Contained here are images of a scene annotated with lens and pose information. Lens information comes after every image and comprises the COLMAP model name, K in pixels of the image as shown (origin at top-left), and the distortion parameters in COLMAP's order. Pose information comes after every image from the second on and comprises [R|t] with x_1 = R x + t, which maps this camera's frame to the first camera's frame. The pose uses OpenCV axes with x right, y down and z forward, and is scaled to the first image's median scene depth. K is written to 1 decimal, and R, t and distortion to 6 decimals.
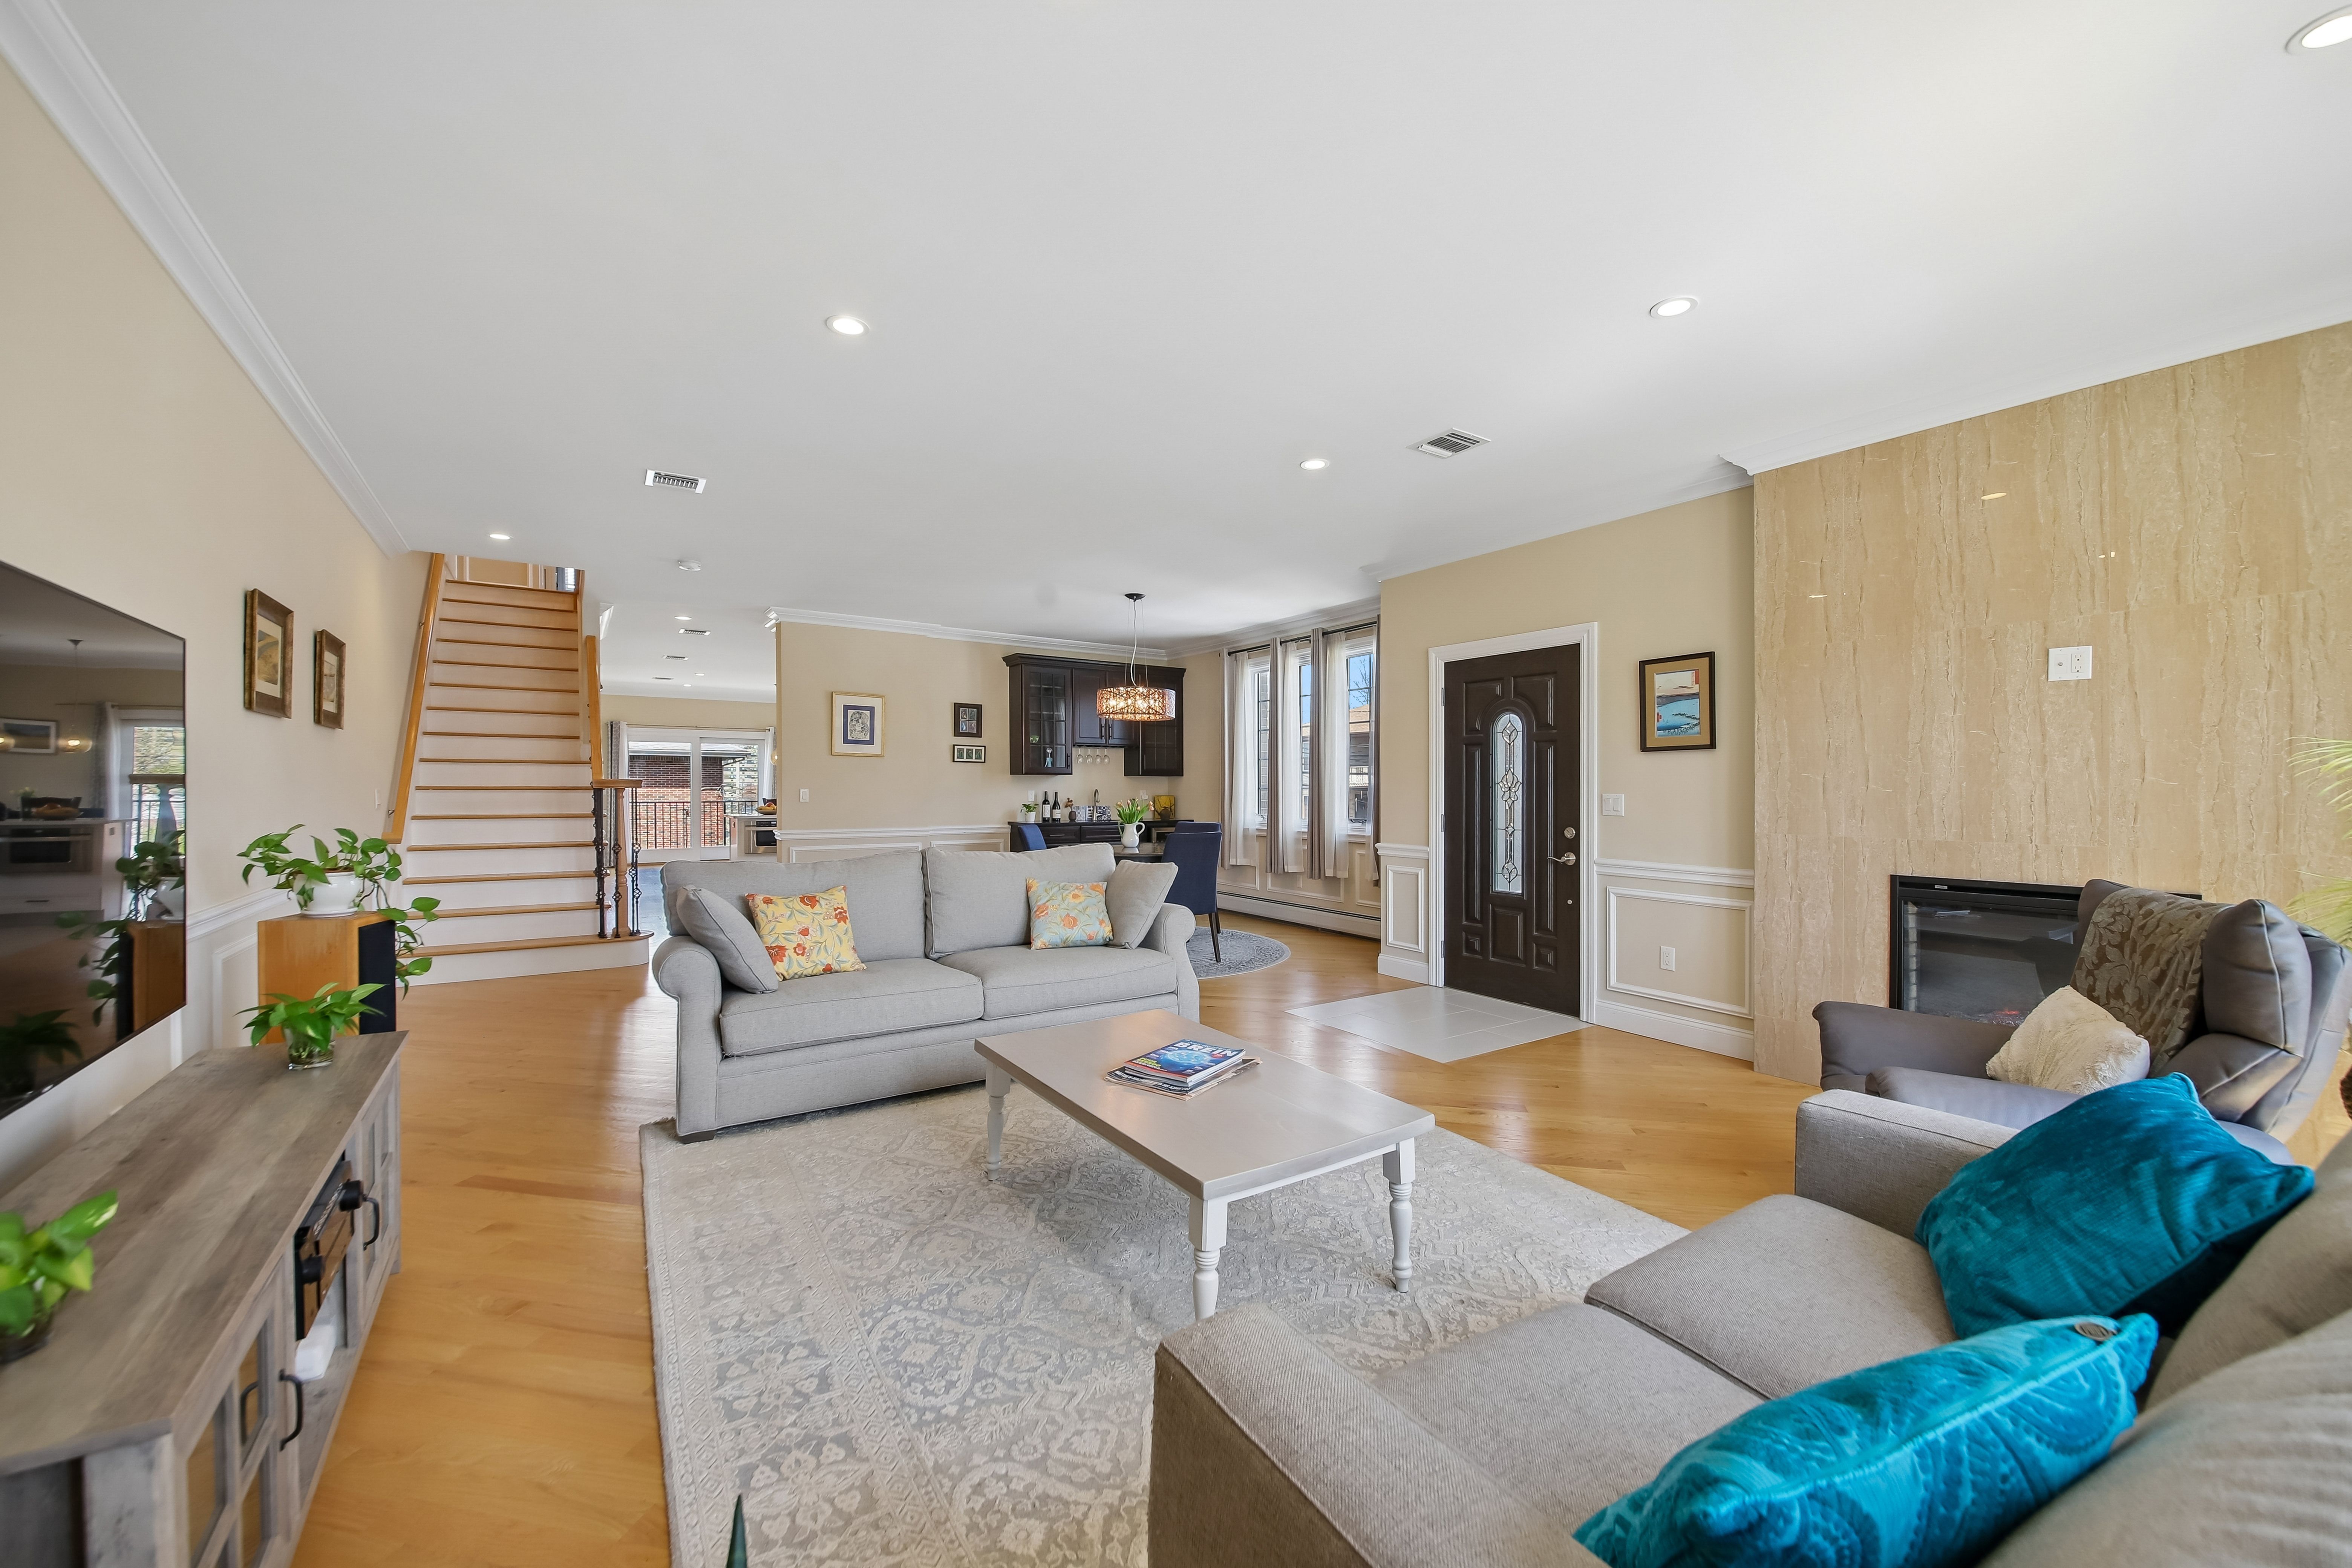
lens RADIAL K [[901.4, 0, 1179.0], [0, 901.4, 783.0], [0, 0, 1]] dist [0.048015, -0.030004]
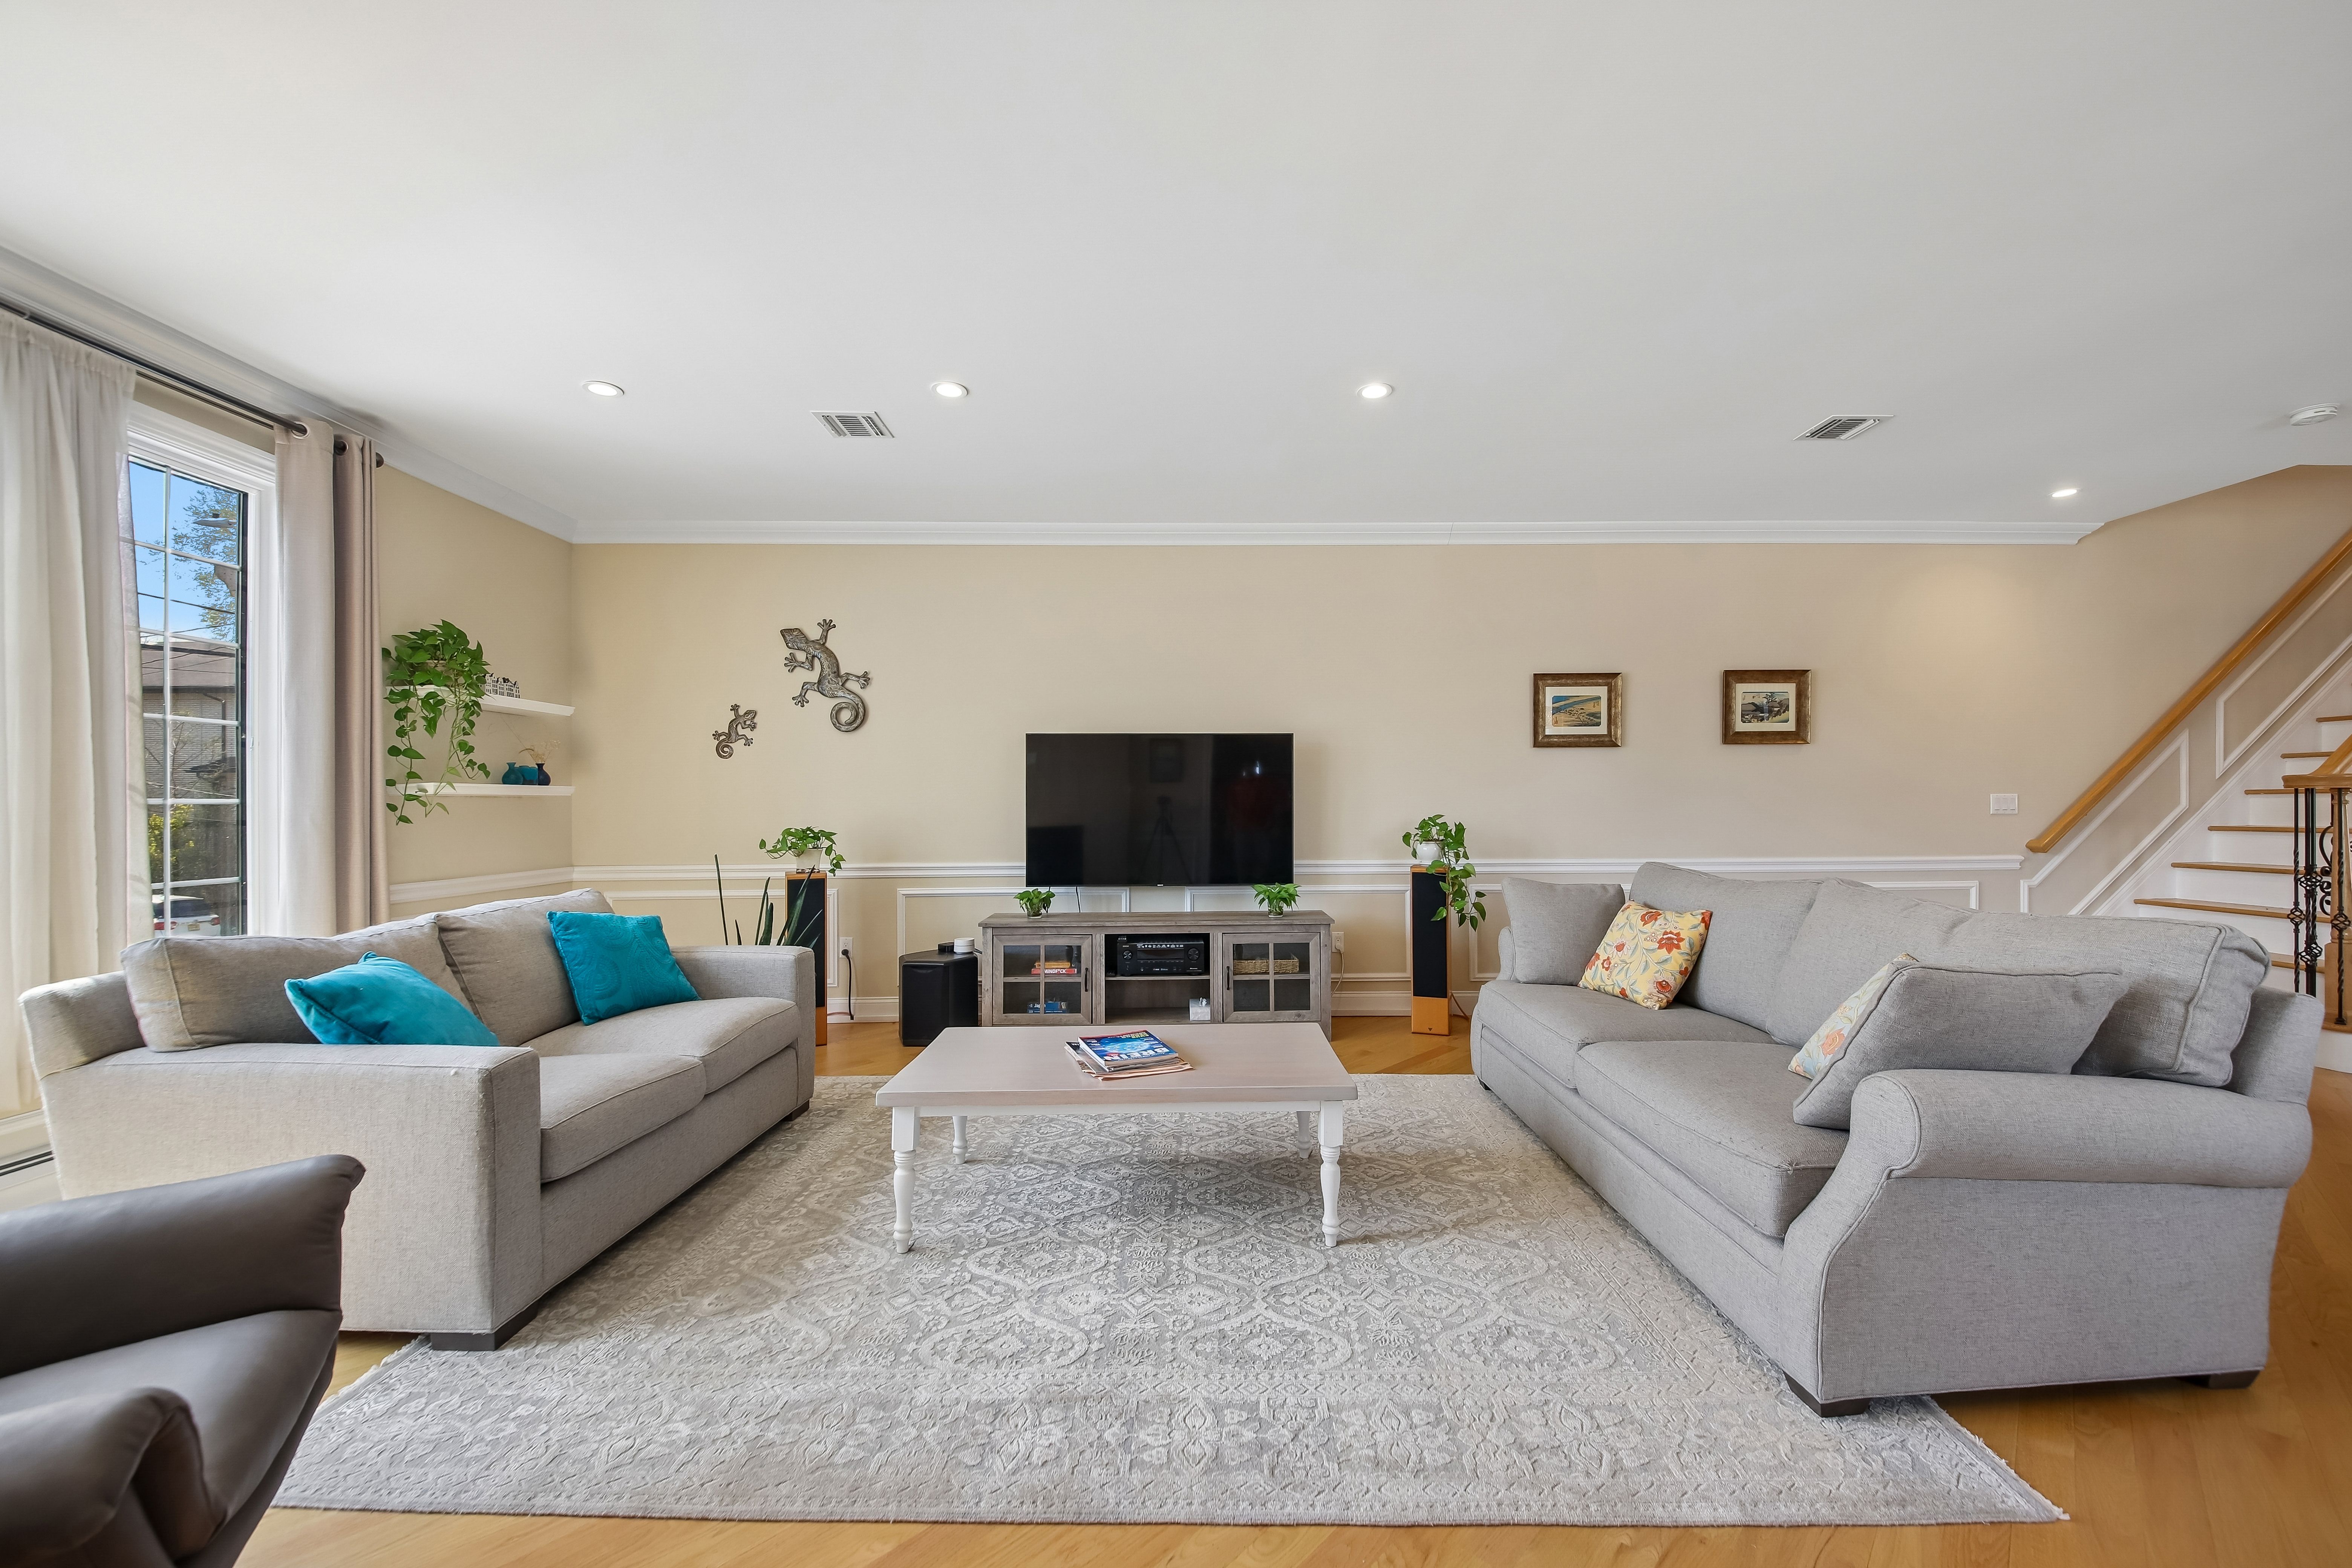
lens RADIAL K [[893.4, 0, 1195.1], [0, 893.4, 803.9], [0, 0, 1]] dist [0.047185, -0.039633]
pose [[-0.526907, 0.000837, -0.849922, 0.511943], [0.007045, 0.999969, -0.003383, 0.019007], [0.849894, -0.007770, -0.526897, 0.985391]]
